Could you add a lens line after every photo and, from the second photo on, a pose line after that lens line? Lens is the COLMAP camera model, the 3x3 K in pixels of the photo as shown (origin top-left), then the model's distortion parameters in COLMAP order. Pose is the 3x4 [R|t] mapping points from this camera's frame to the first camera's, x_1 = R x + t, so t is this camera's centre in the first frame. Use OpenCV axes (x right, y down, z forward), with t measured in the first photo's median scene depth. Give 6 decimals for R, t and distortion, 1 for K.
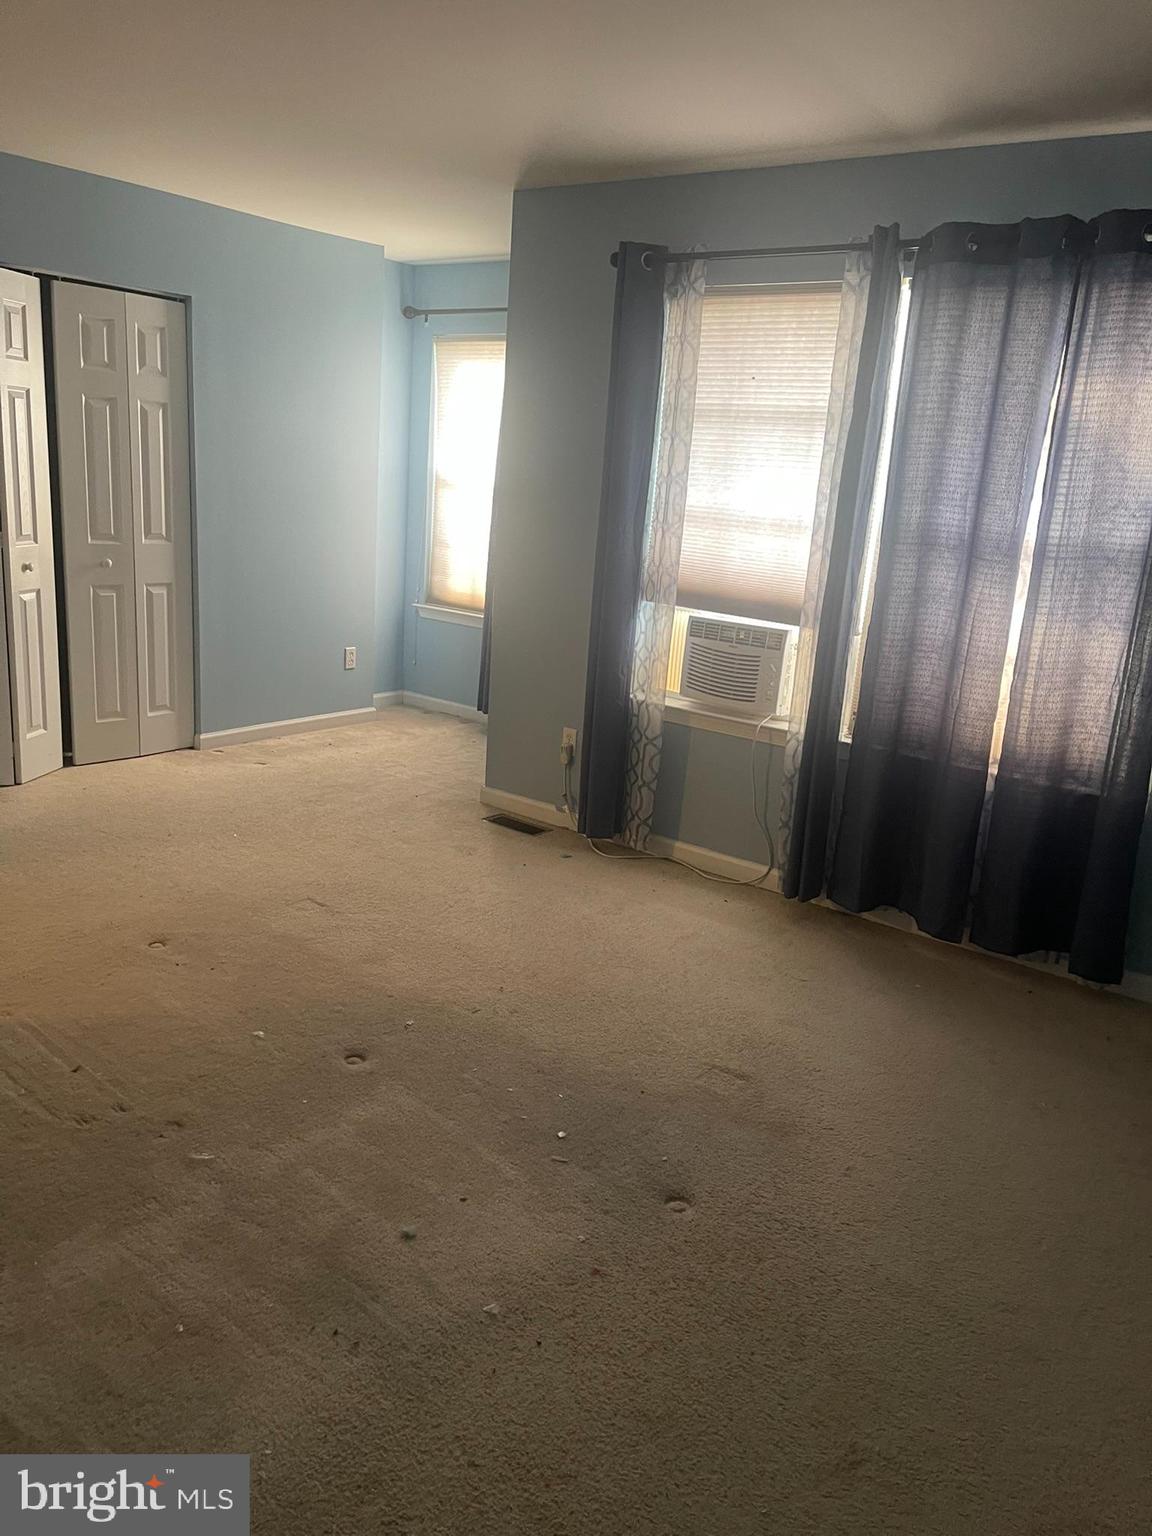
lens RADIAL K [[1137.9, 0, 576.0], [0, 1137.9, 768.0], [0, 0, 1]] dist [0.047201, -0.050652]
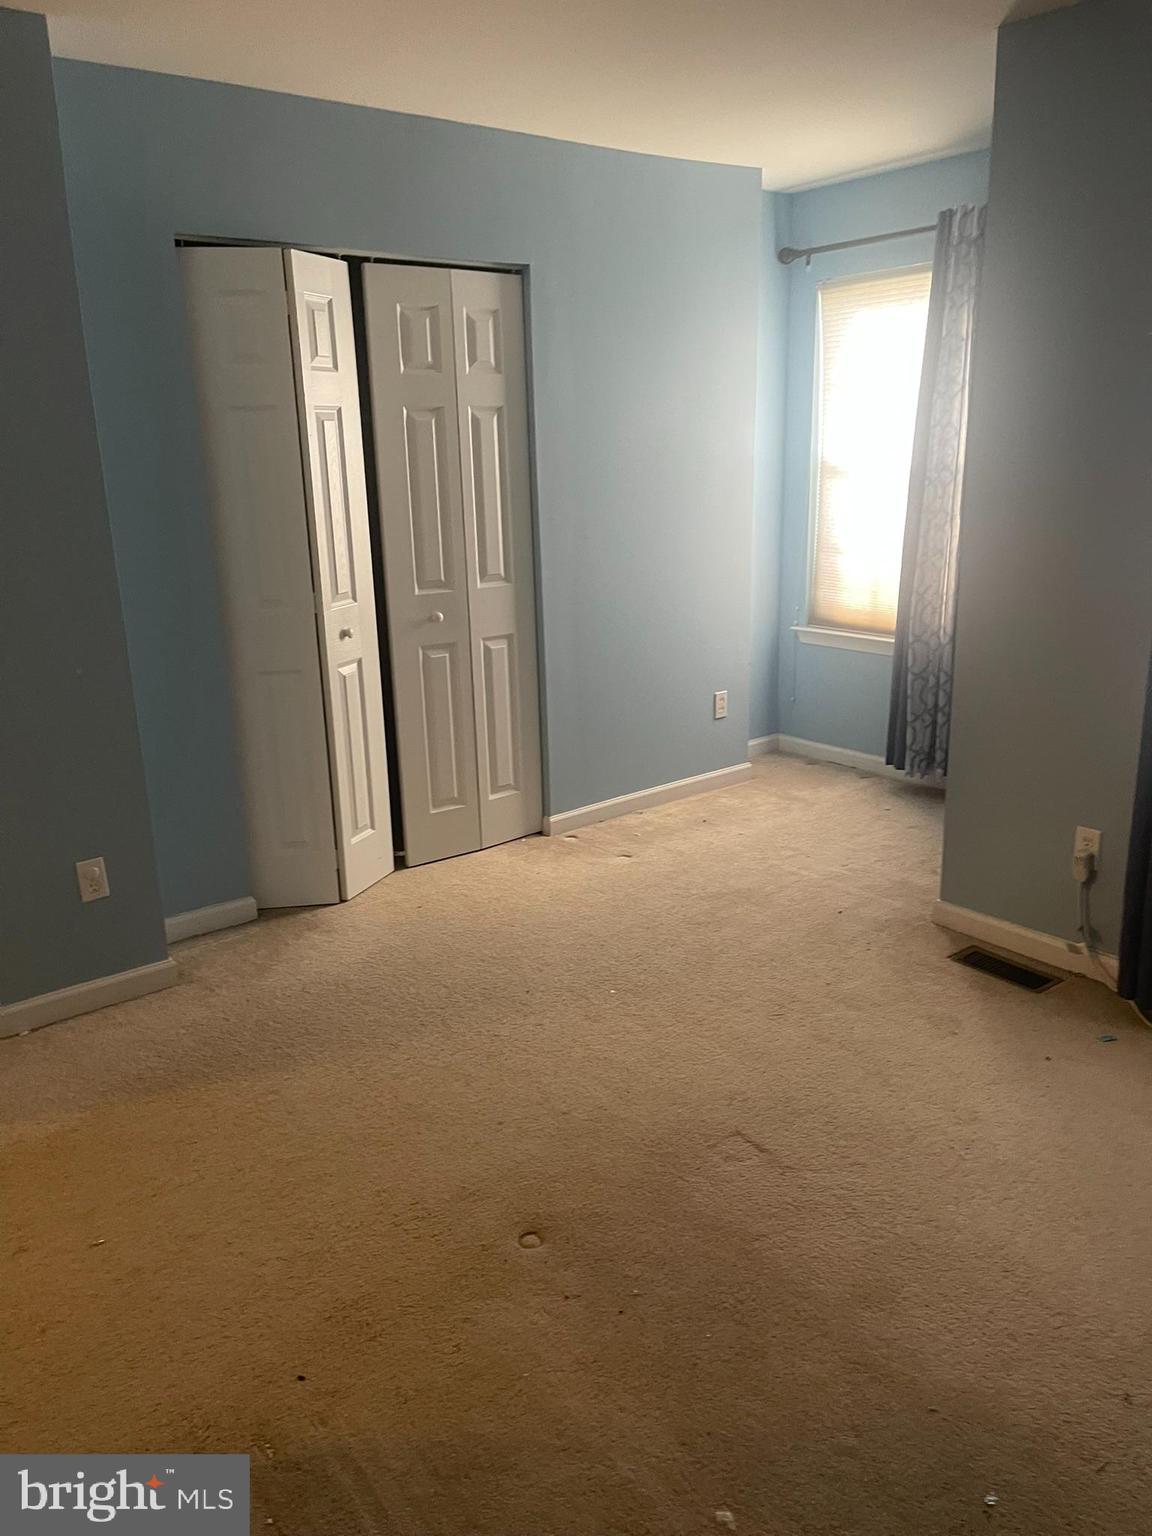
lens RADIAL K [[1155.5, 0, 578.7], [0, 1155.5, 778.2], [0, 0, 1]] dist [0.072315, -0.108075]
pose [[0.964550, -0.021728, -0.263005, -0.102911], [0.027066, 0.999494, 0.016689, -0.076441], [0.262510, -0.023216, 0.964650, 0.240821]]
